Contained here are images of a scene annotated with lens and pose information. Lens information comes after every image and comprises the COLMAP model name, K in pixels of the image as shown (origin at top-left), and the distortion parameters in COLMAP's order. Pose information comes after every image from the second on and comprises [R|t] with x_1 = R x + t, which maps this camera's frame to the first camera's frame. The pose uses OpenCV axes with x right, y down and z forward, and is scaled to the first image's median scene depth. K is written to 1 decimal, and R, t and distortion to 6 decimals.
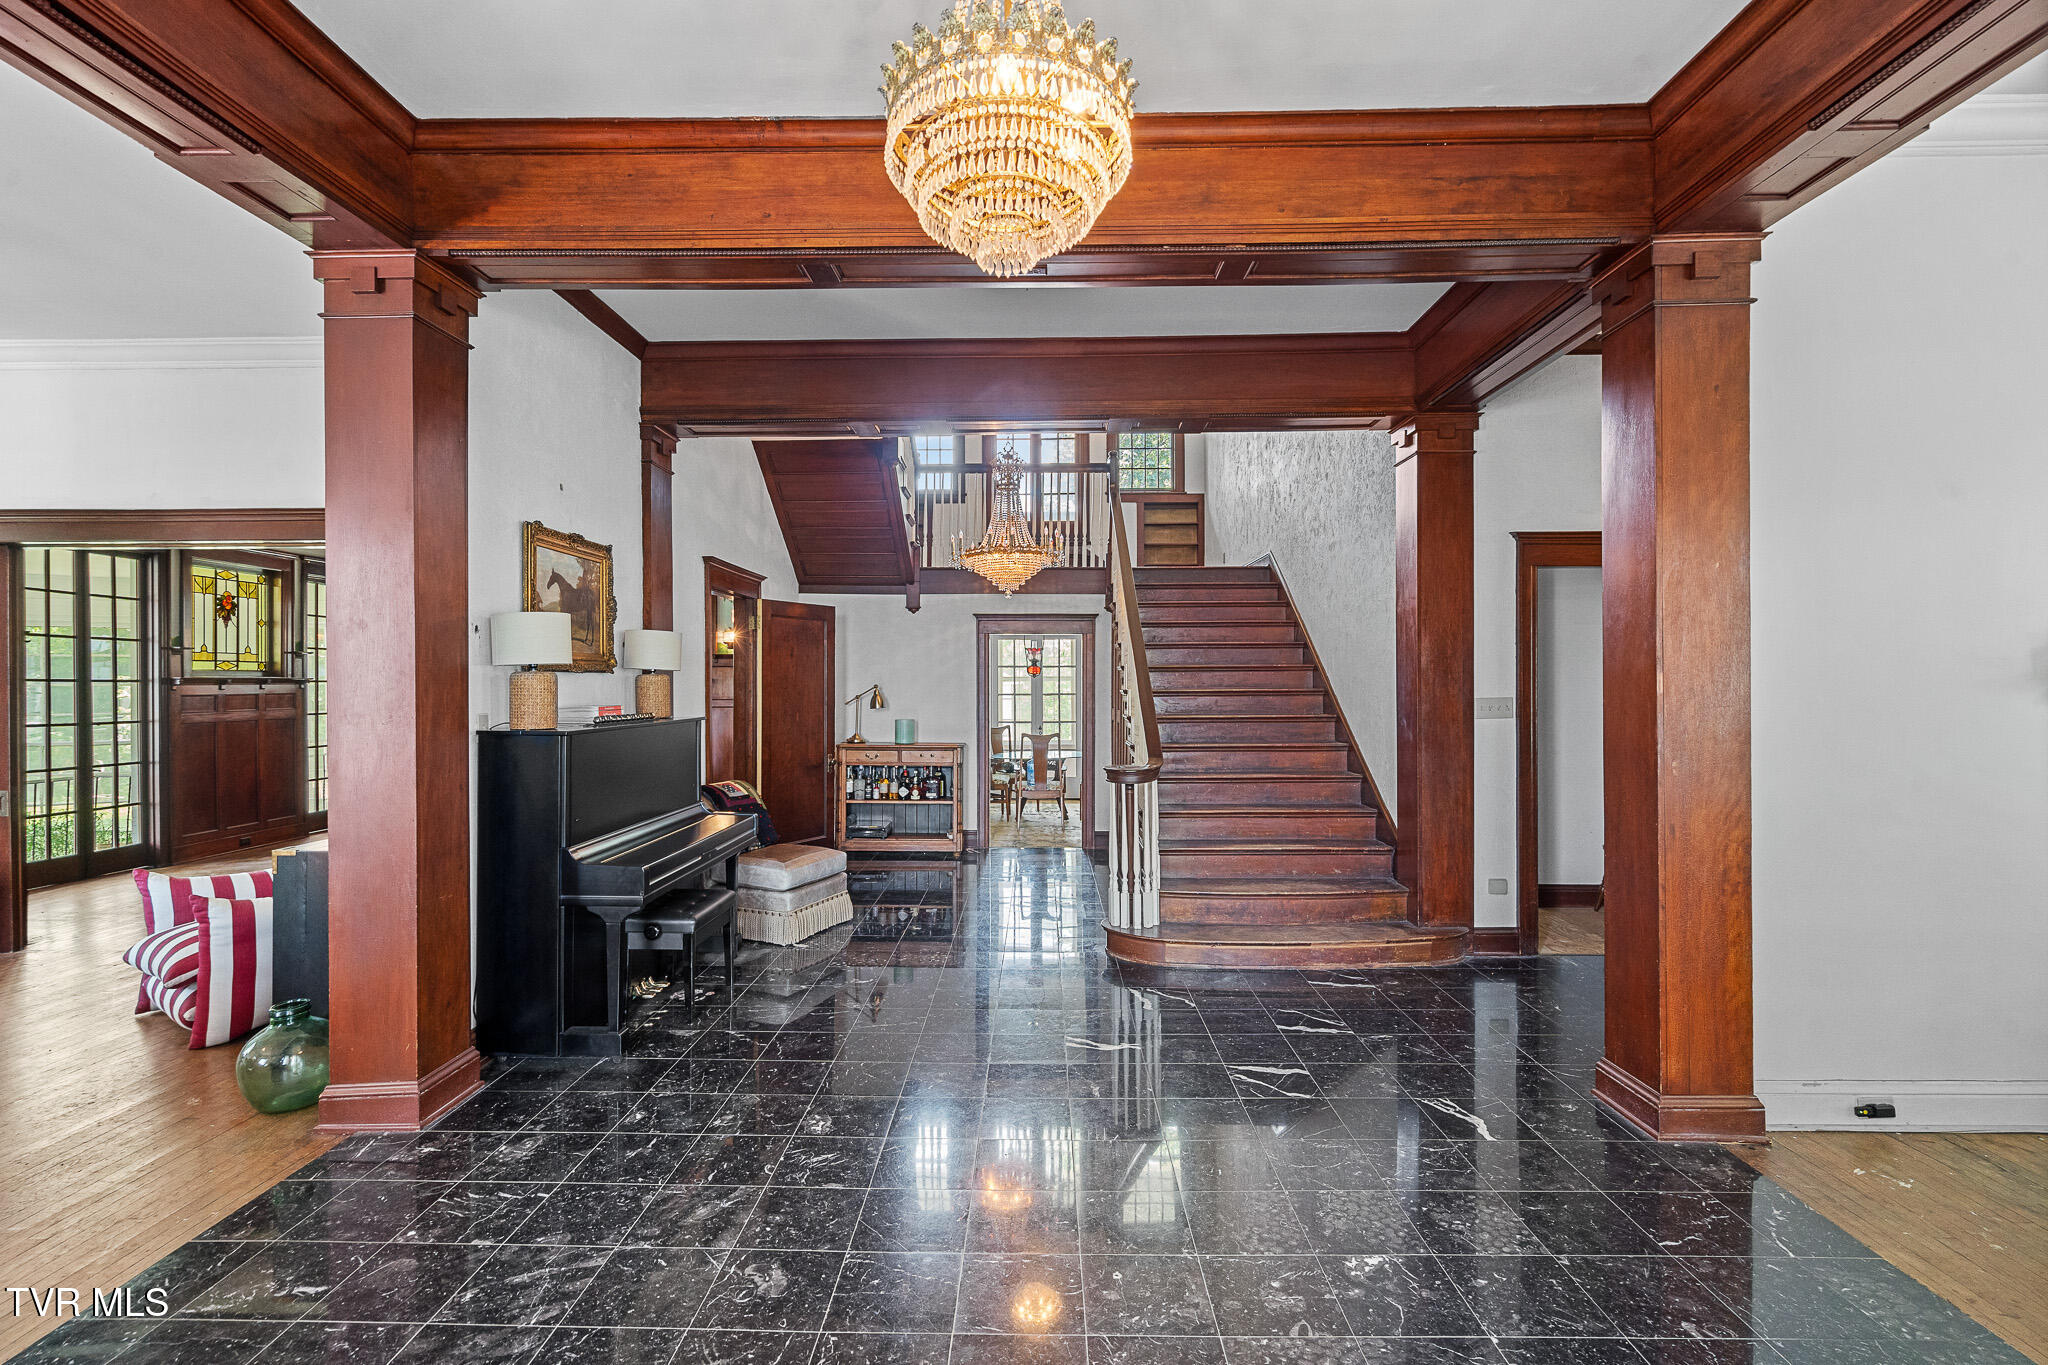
lens RADIAL K [[936.2, 0, 1020.1], [0, 936.2, 678.3], [0, 0, 1]] dist [-0.003508, 0.001516]
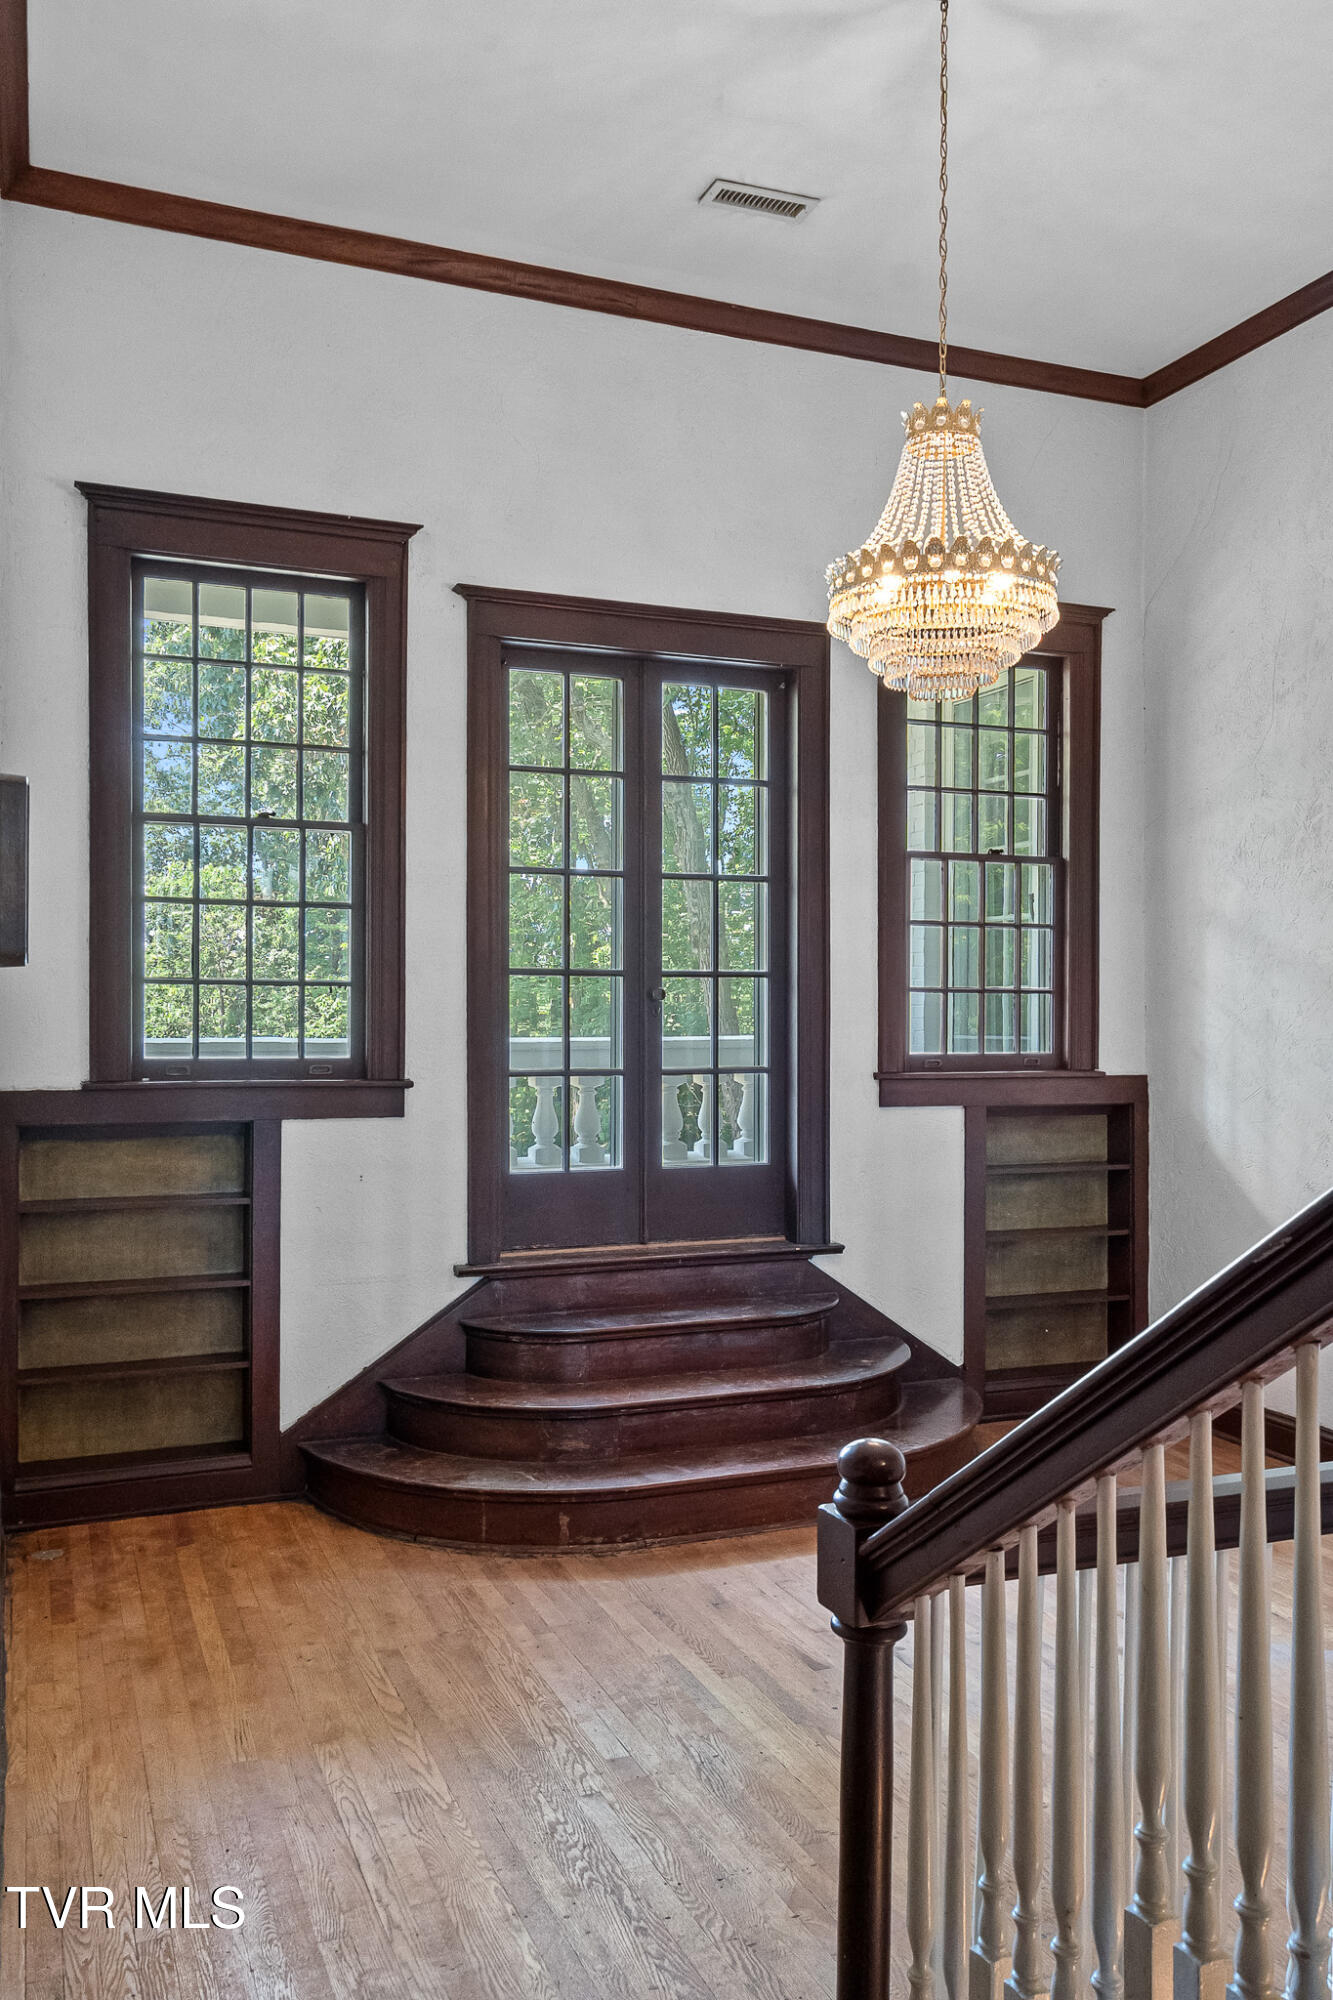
lens RADIAL K [[1587.4, 0, 675.9], [0, 1587.4, 1013.5], [0, 0, 1]] dist [0.015356, 0.001933]
pose [[0.916193, 0.003690, 0.400720, -0.281294], [-0.004665, 0.999988, 0.001458, -0.370286], [-0.400710, -0.003206, 0.916199, 0.966904]]
